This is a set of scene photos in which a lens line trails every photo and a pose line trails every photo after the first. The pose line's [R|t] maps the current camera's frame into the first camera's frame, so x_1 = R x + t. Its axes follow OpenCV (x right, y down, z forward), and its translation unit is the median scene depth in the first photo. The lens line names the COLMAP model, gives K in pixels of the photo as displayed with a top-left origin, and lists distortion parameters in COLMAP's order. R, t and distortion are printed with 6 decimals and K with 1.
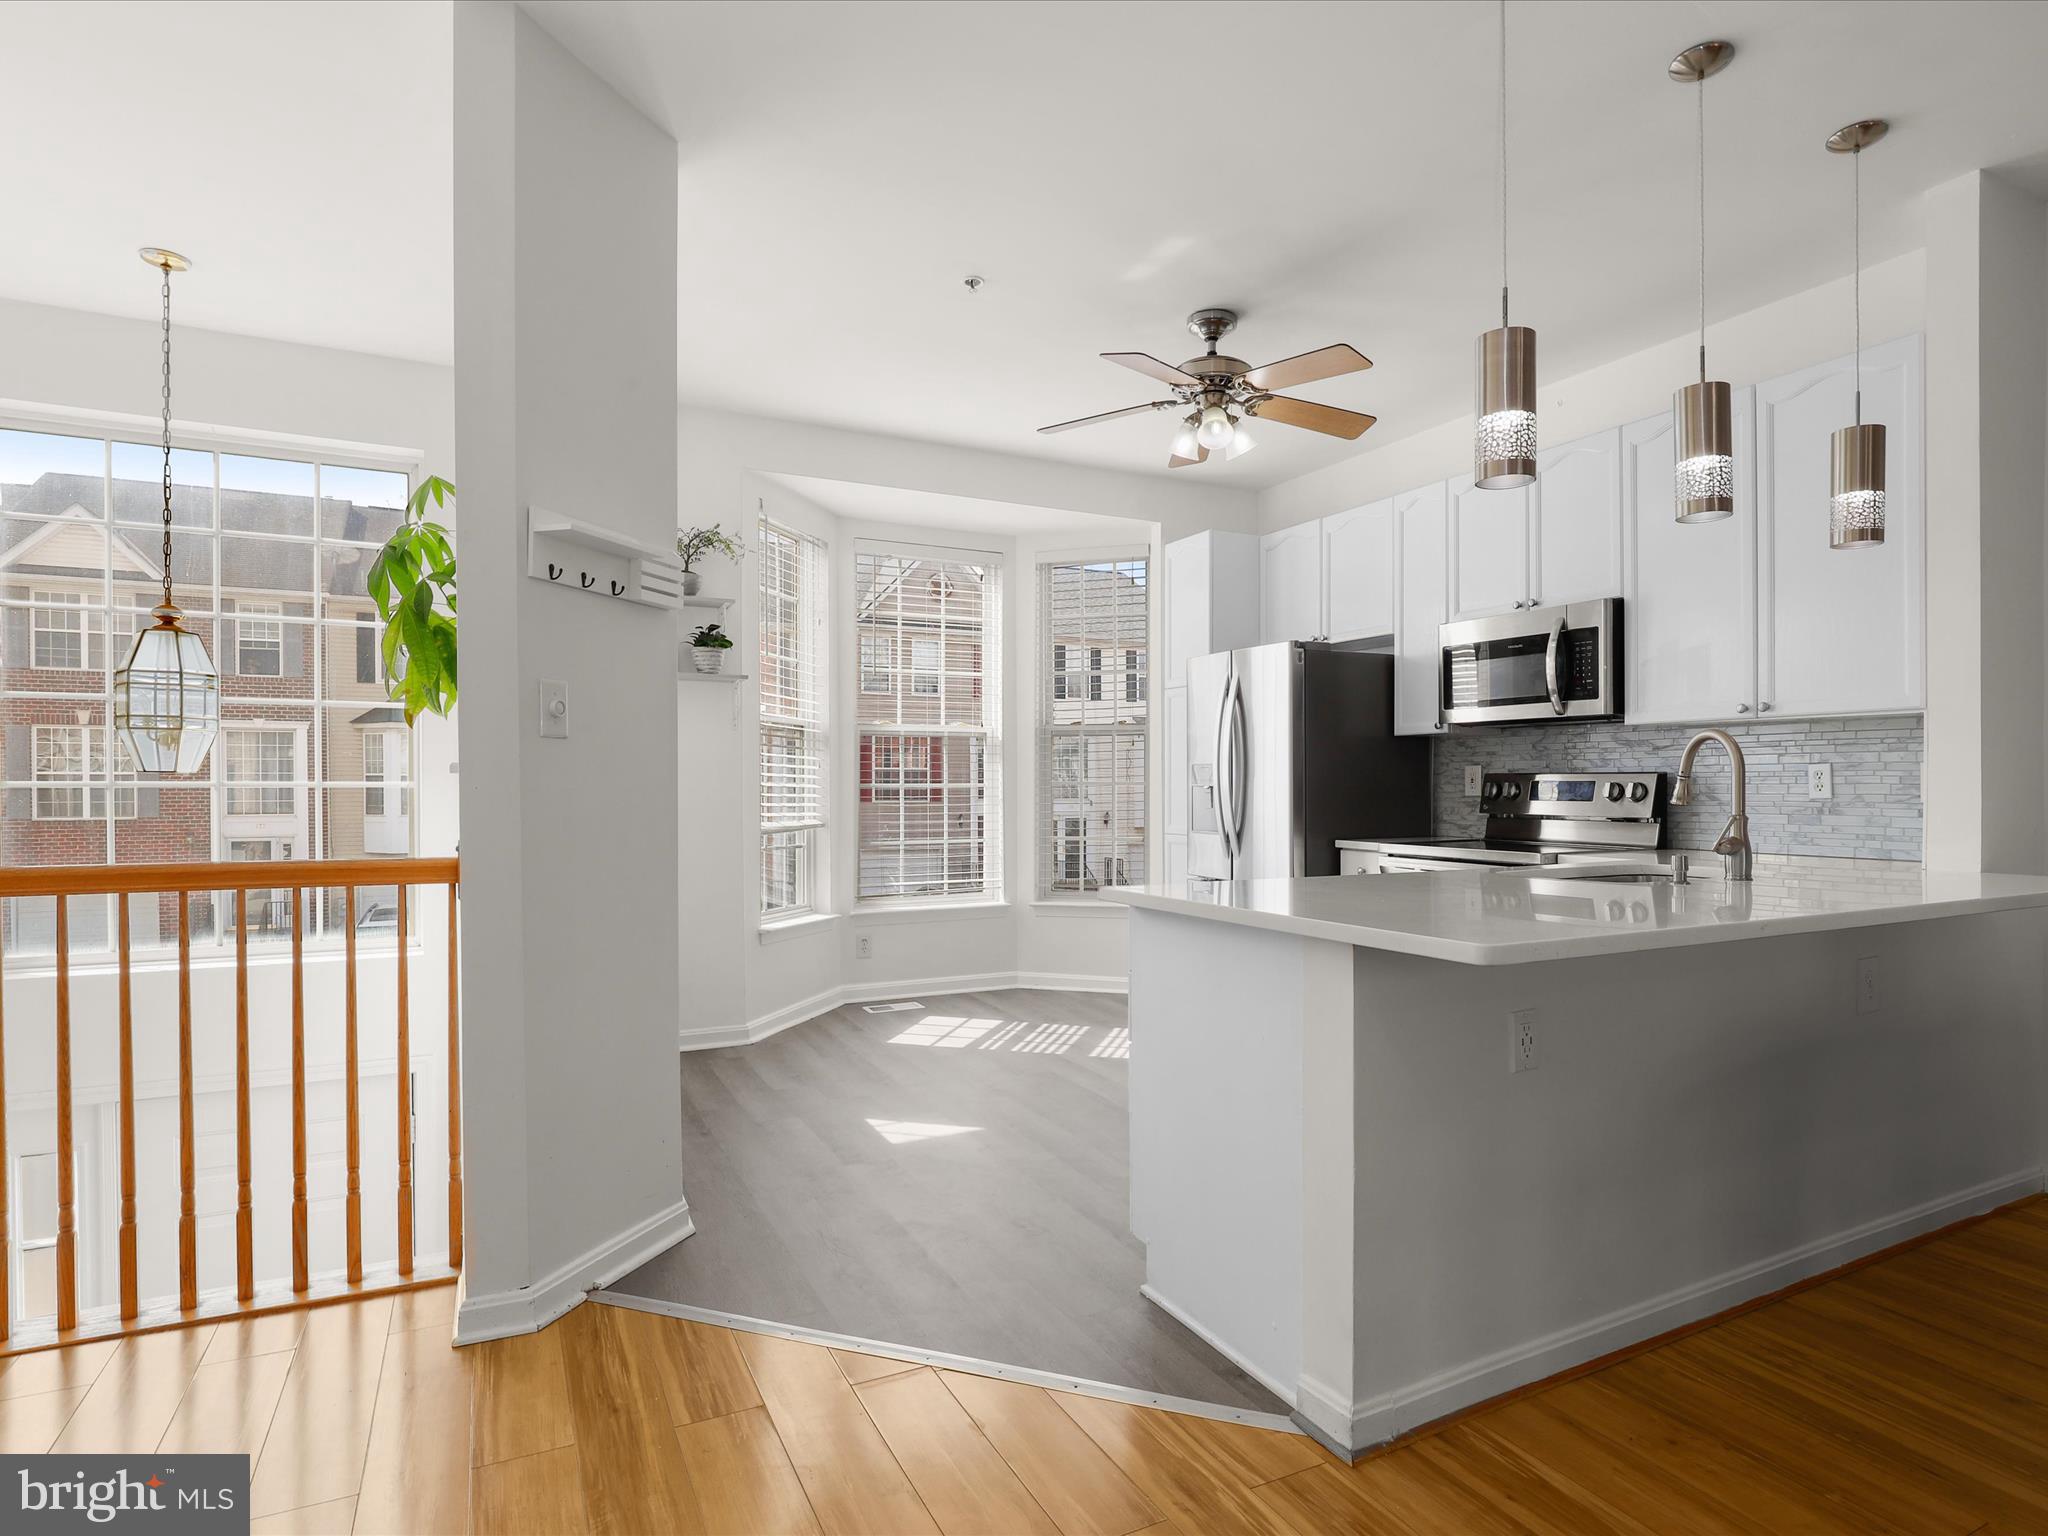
lens RADIAL K [[1099.8, 0, 1045.7], [0, 1099.8, 785.0], [0, 0, 1]] dist [-0.015792, 0.000450]
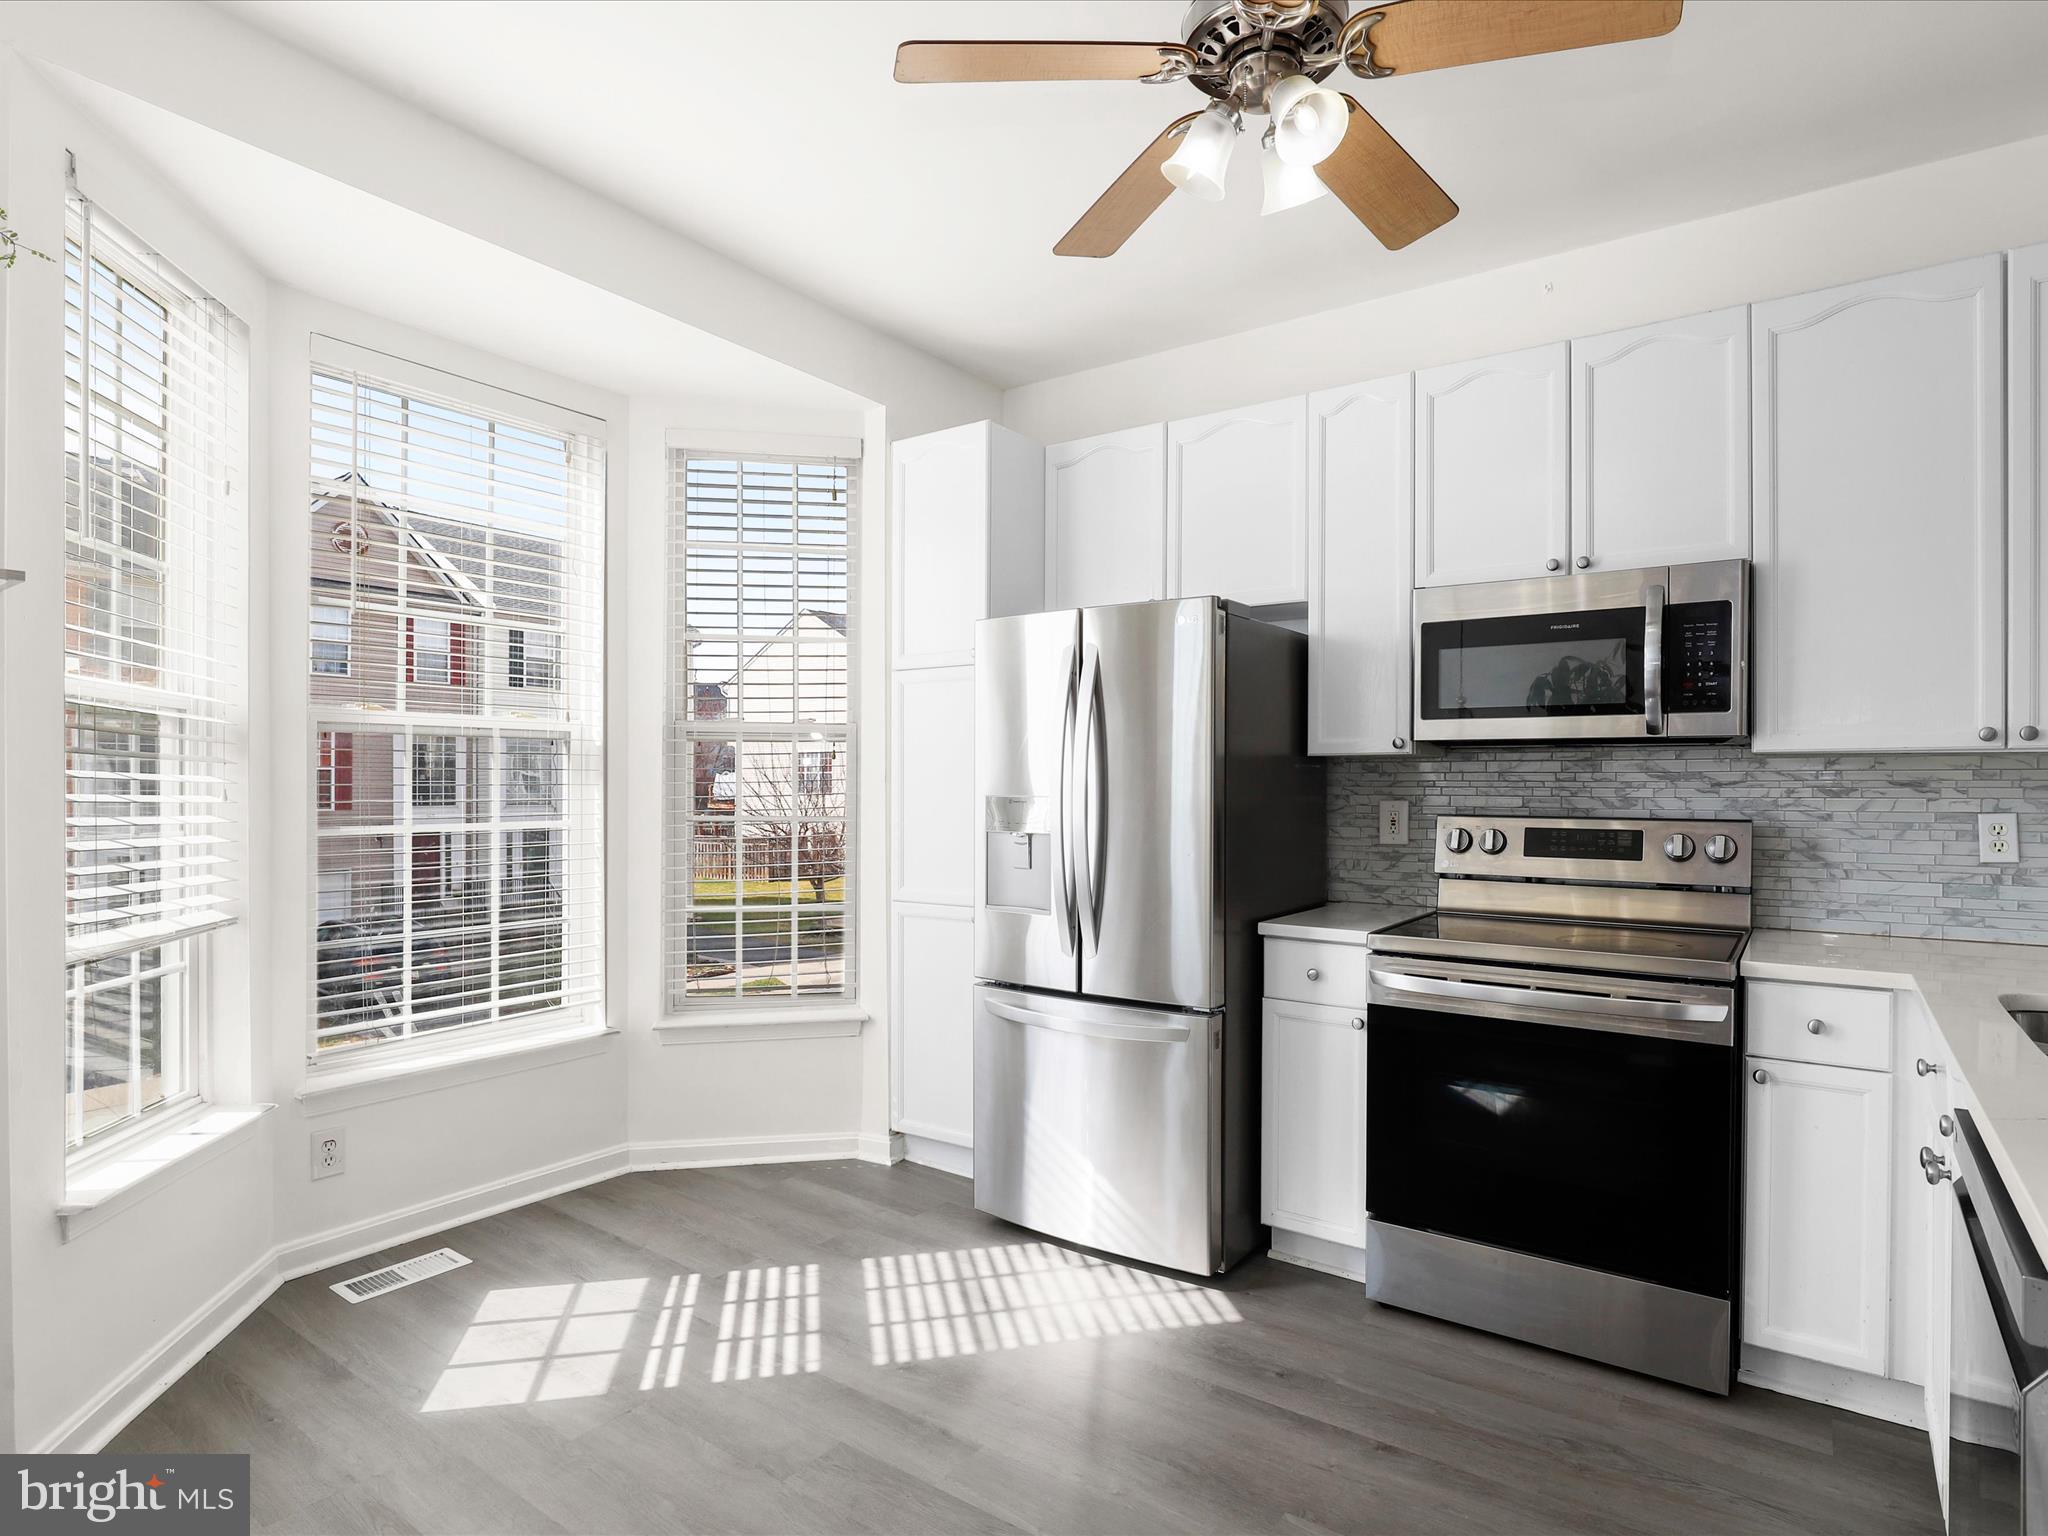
lens RADIAL K [[1099.8, 0, 1045.7], [0, 1099.8, 785.0], [0, 0, 1]] dist [-0.015792, 0.000450]
pose [[0.885345, 0.004724, 0.464910, -0.133133], [-0.003990, 0.999989, -0.002563, -0.026027], [-0.464917, 0.000415, 0.885354, 0.506781]]
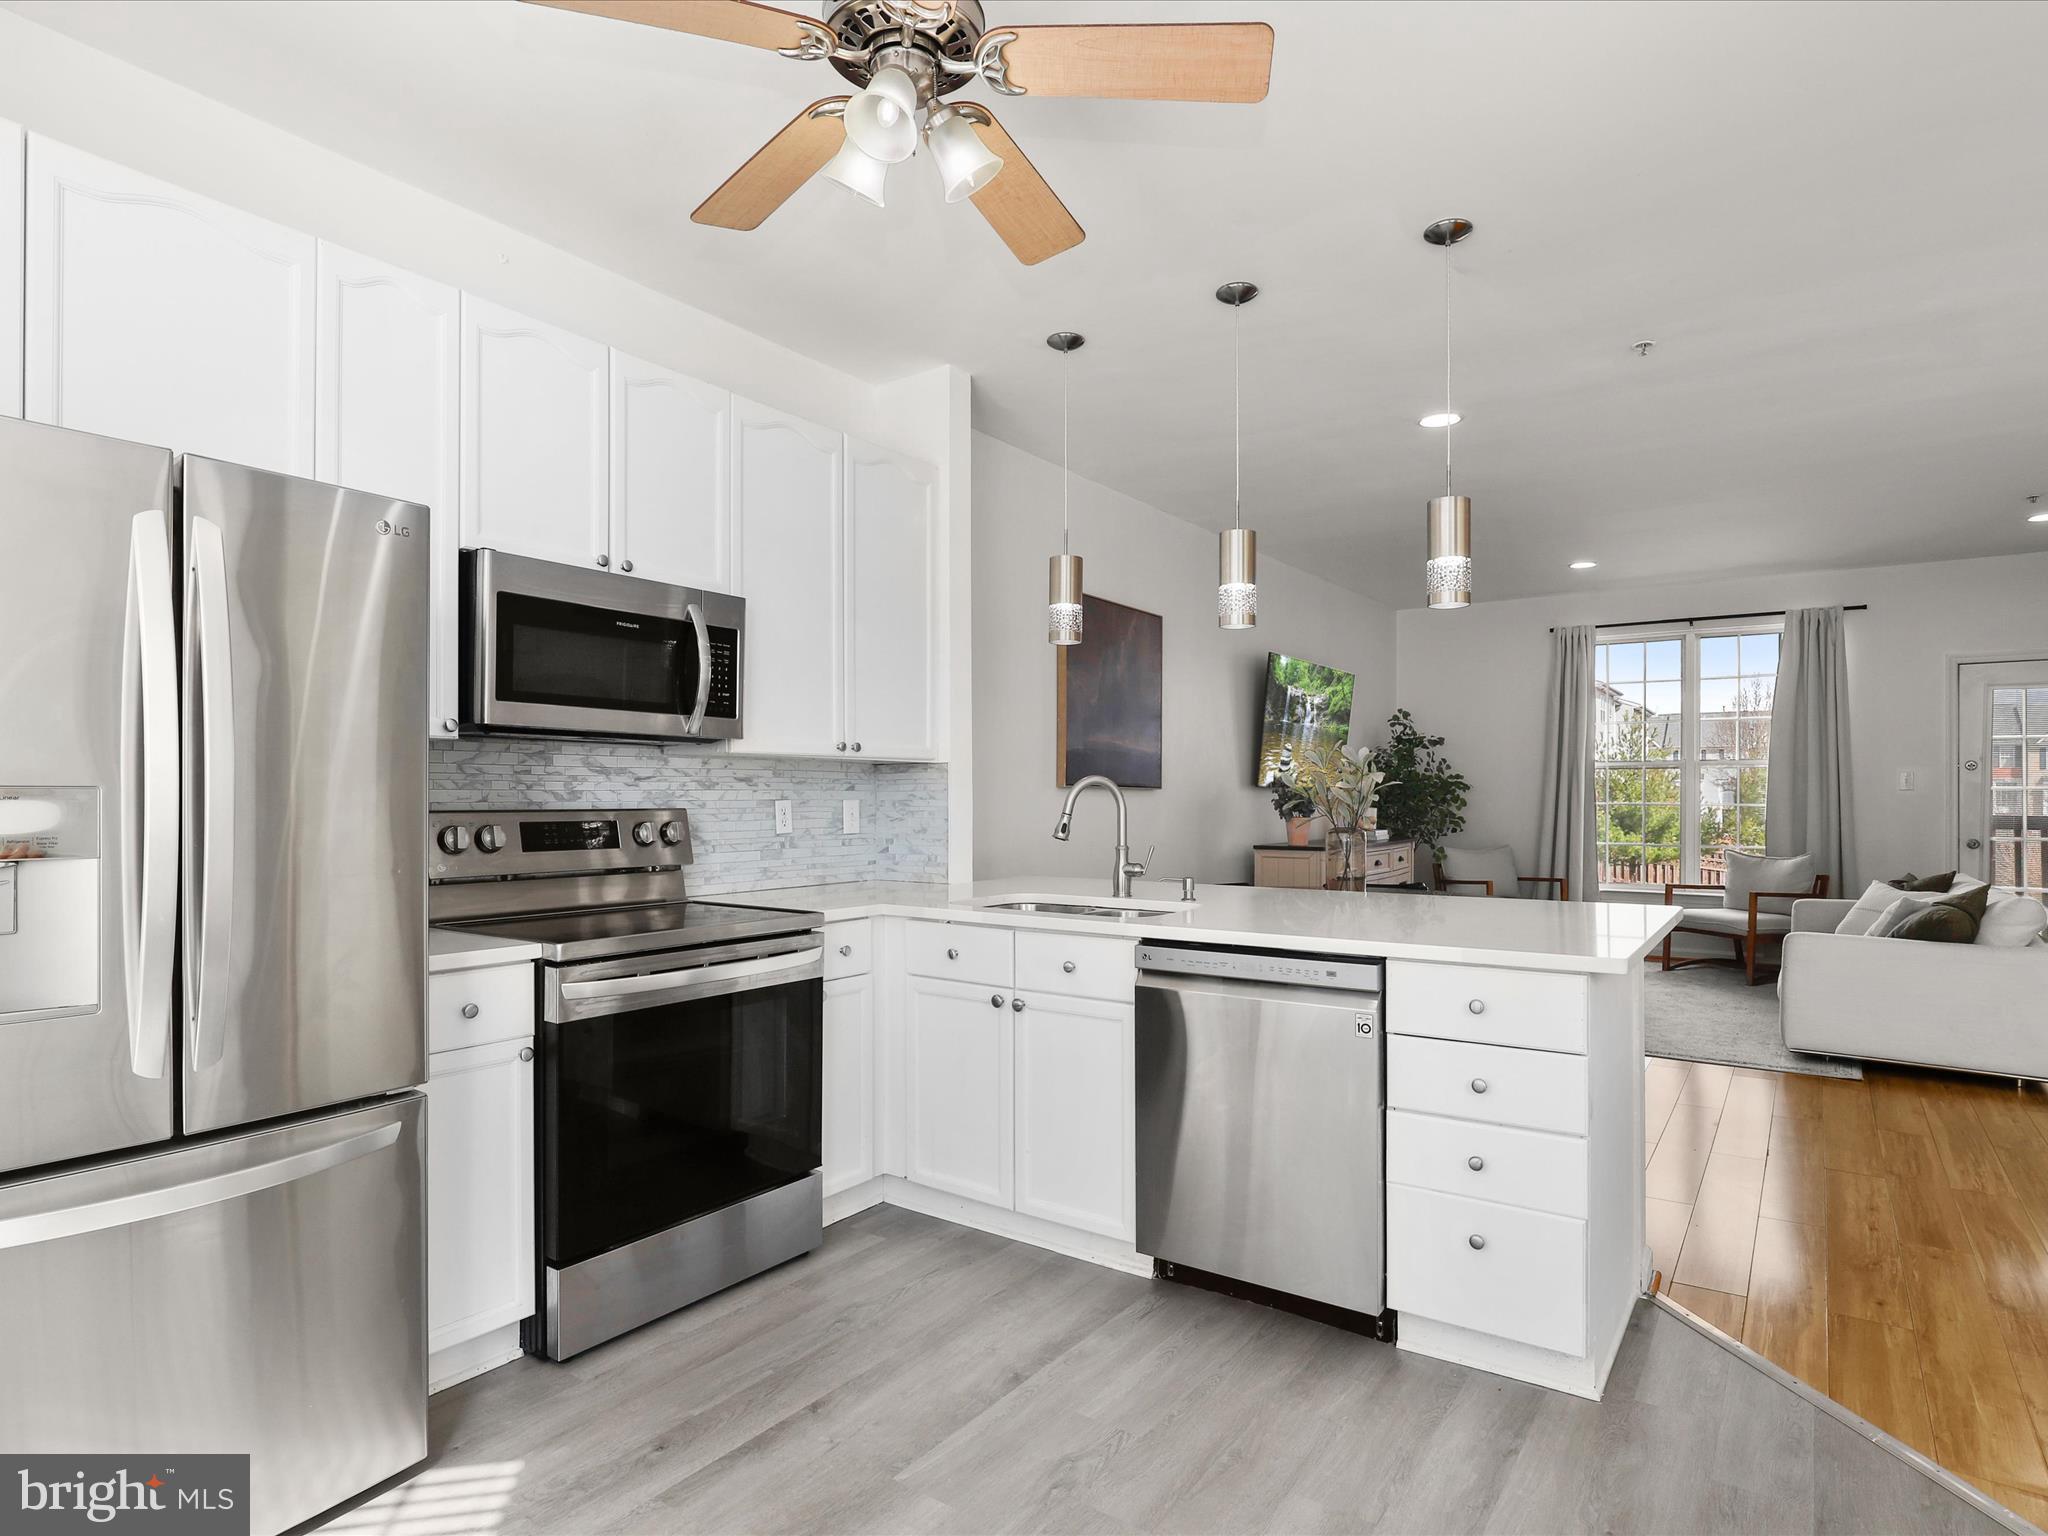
lens RADIAL K [[1104.2, 0, 1045.6], [0, 1104.2, 797.6], [0, 0, 1]] dist [-0.012272, 0.000499]
pose [[-0.468479, 0.000016, 0.883475, -0.265927], [0.002524, 0.999996, 0.001320, -0.017540], [-0.883471, 0.002849, -0.468477, 0.978829]]
